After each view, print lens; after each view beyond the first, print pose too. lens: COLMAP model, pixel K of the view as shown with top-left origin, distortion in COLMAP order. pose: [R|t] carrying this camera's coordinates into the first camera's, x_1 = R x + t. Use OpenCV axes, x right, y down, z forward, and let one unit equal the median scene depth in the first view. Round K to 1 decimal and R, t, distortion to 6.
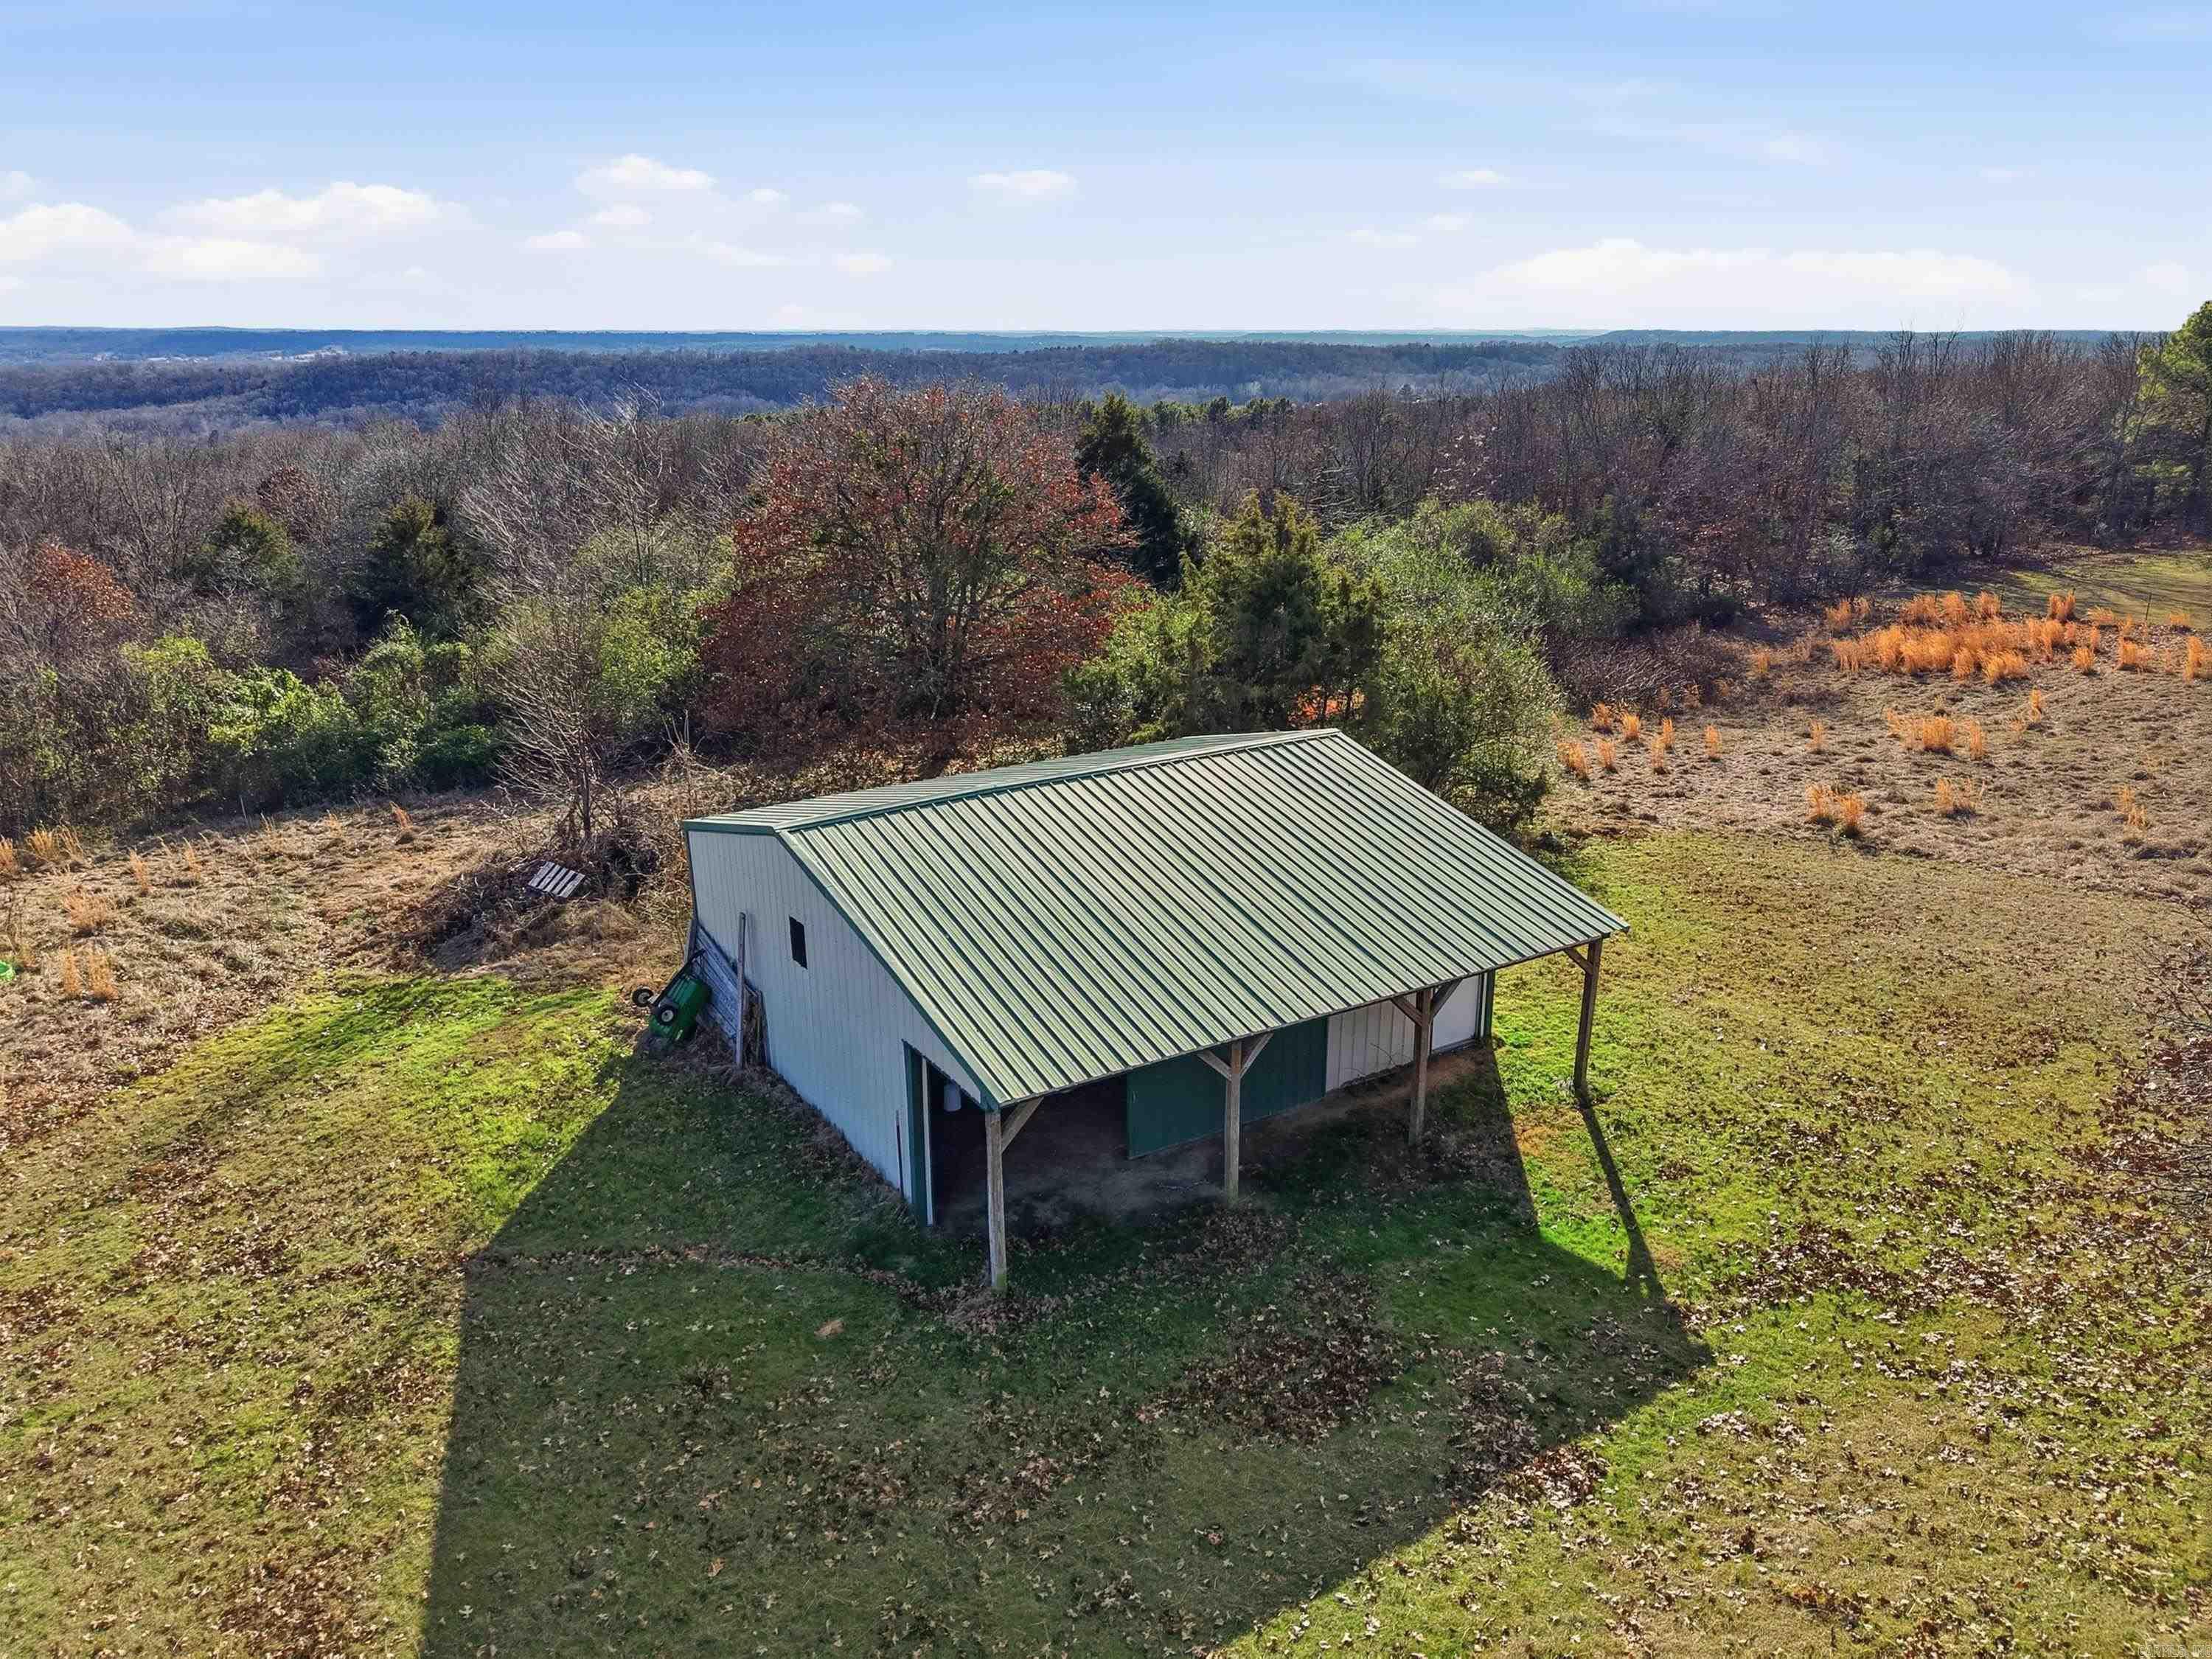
lens RADIAL K [[1496.2, 0, 1106.0], [0, 1496.2, 829.5], [0, 0, 1]] dist [0.006184, 0.002011]
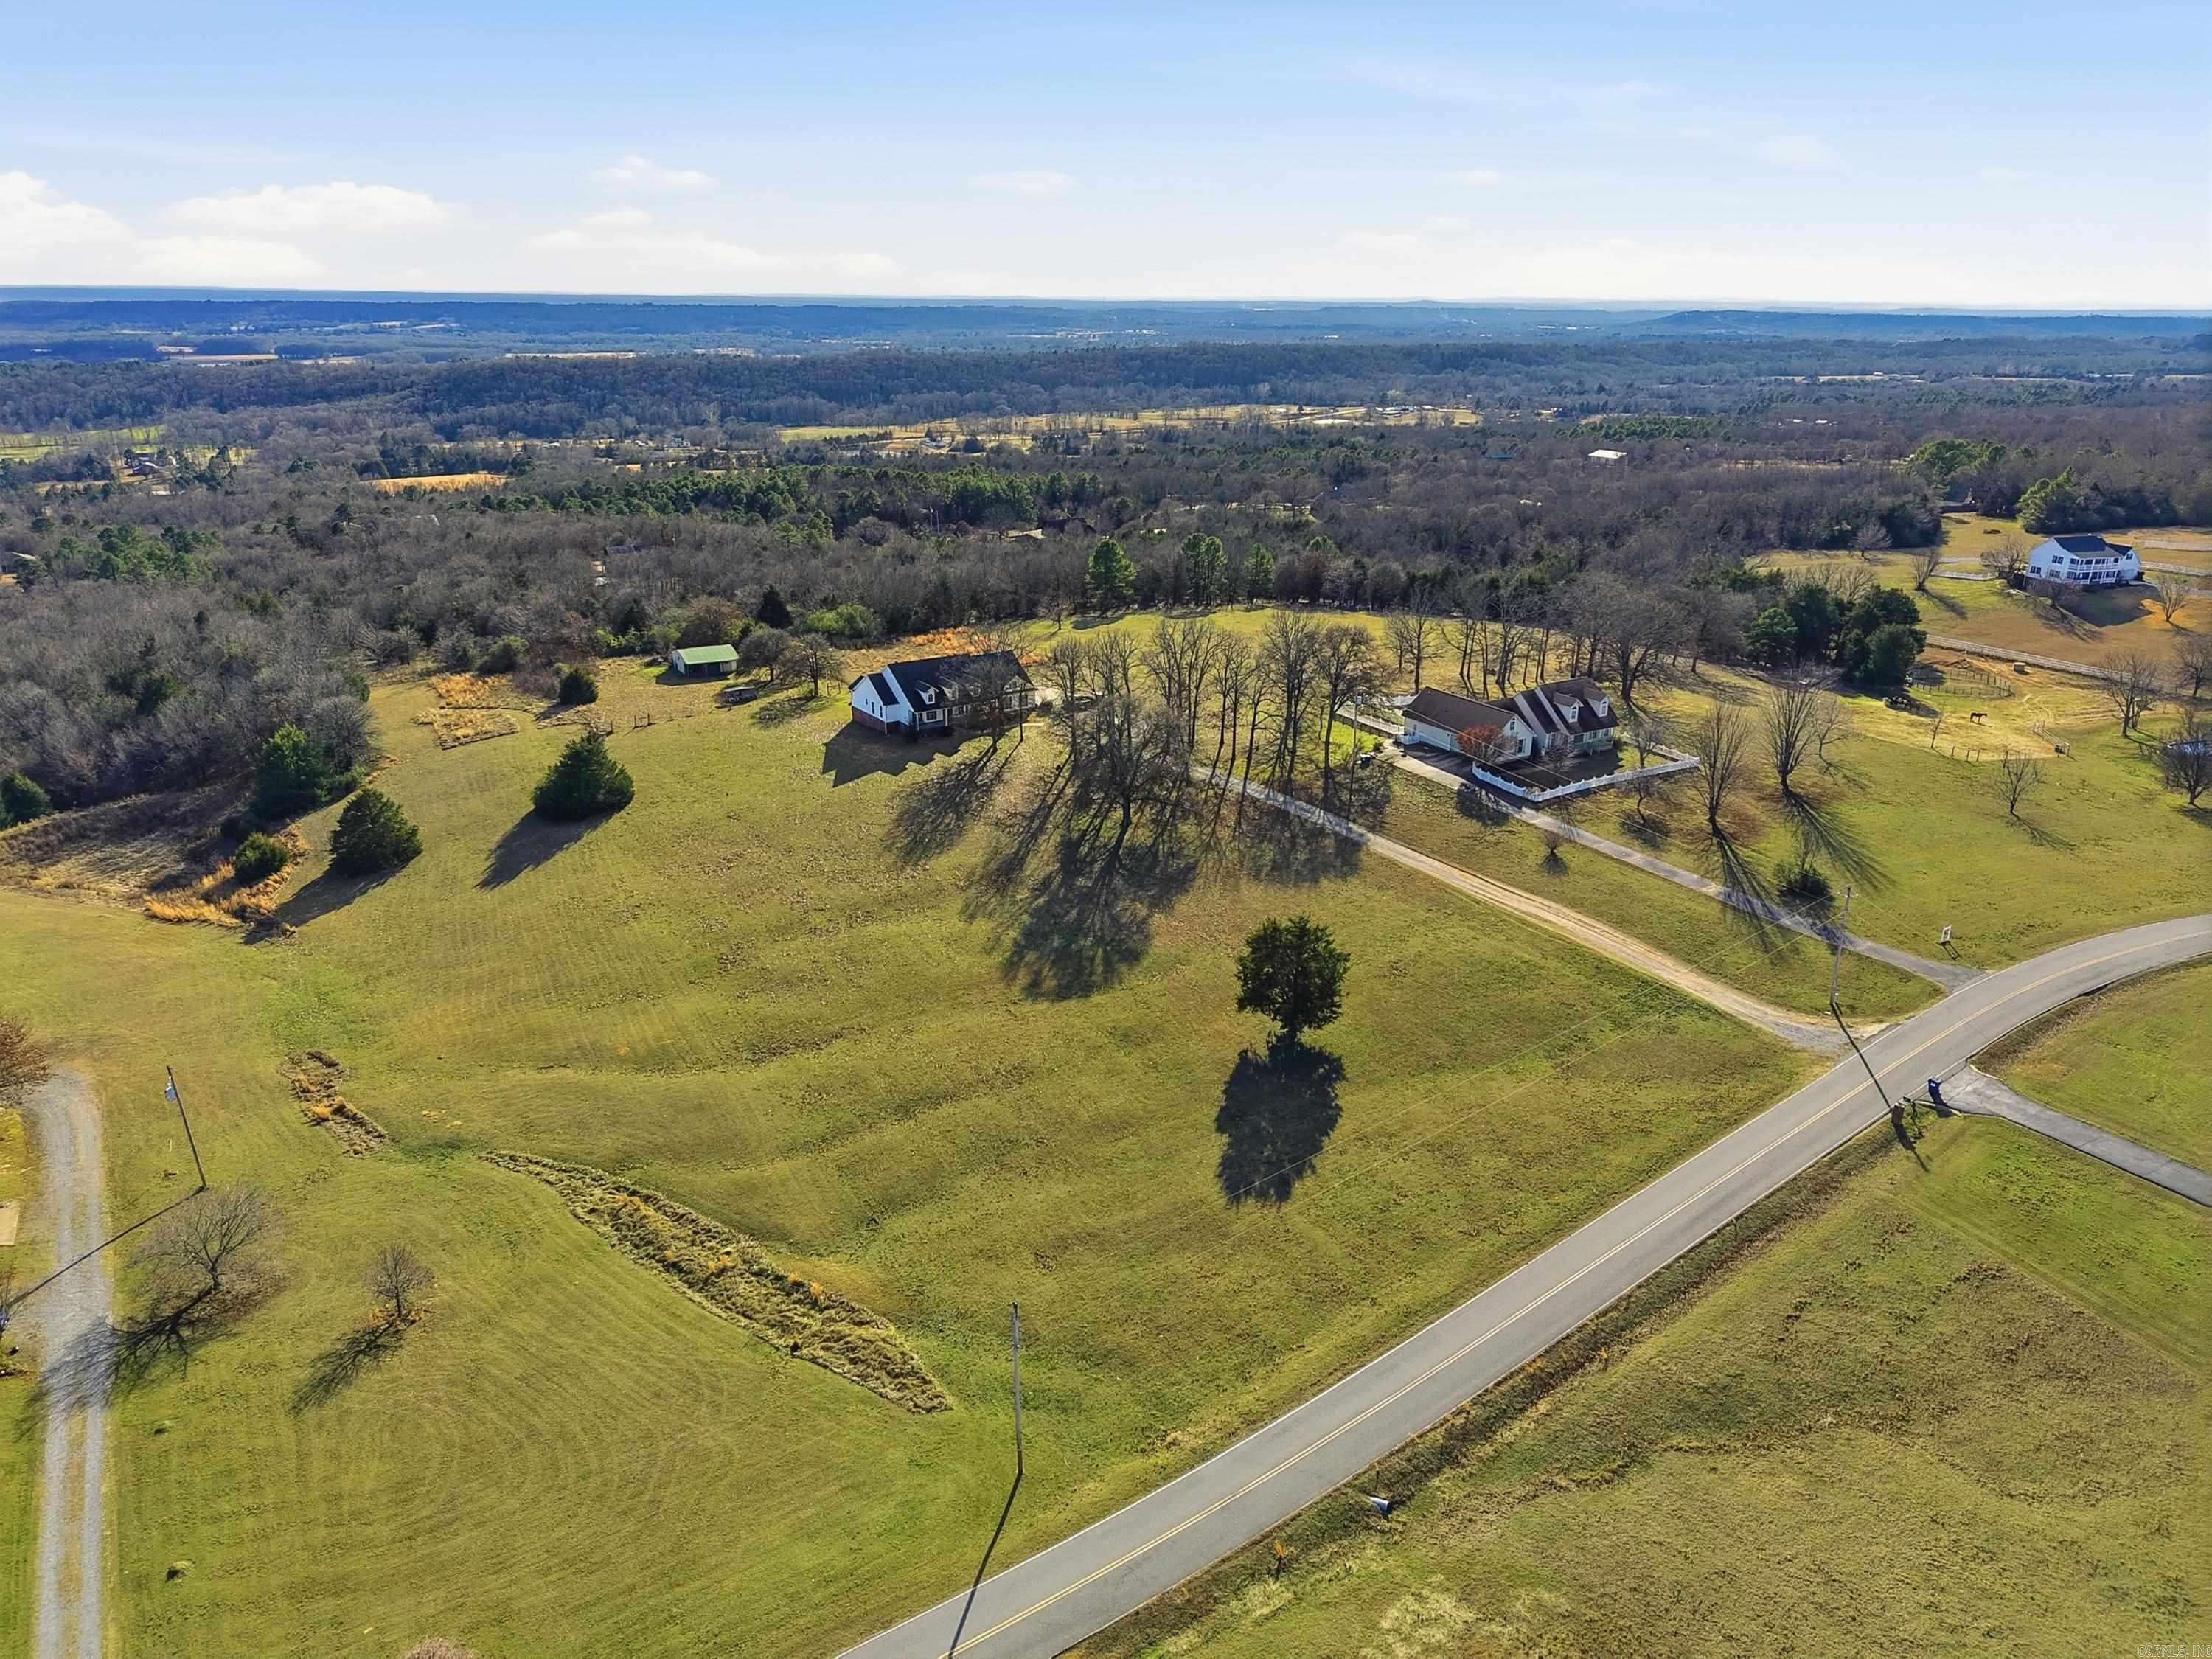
lens RADIAL K [[1496.2, 0, 1106.0], [0, 1496.2, 829.5], [0, 0, 1]] dist [0.006184, 0.002011]
pose [[0.998337, 0.026251, -0.051321, 0.063212], [-0.025141, 0.999439, 0.022146, 0.017777], [0.051873, -0.020818, 0.998437, -0.177806]]
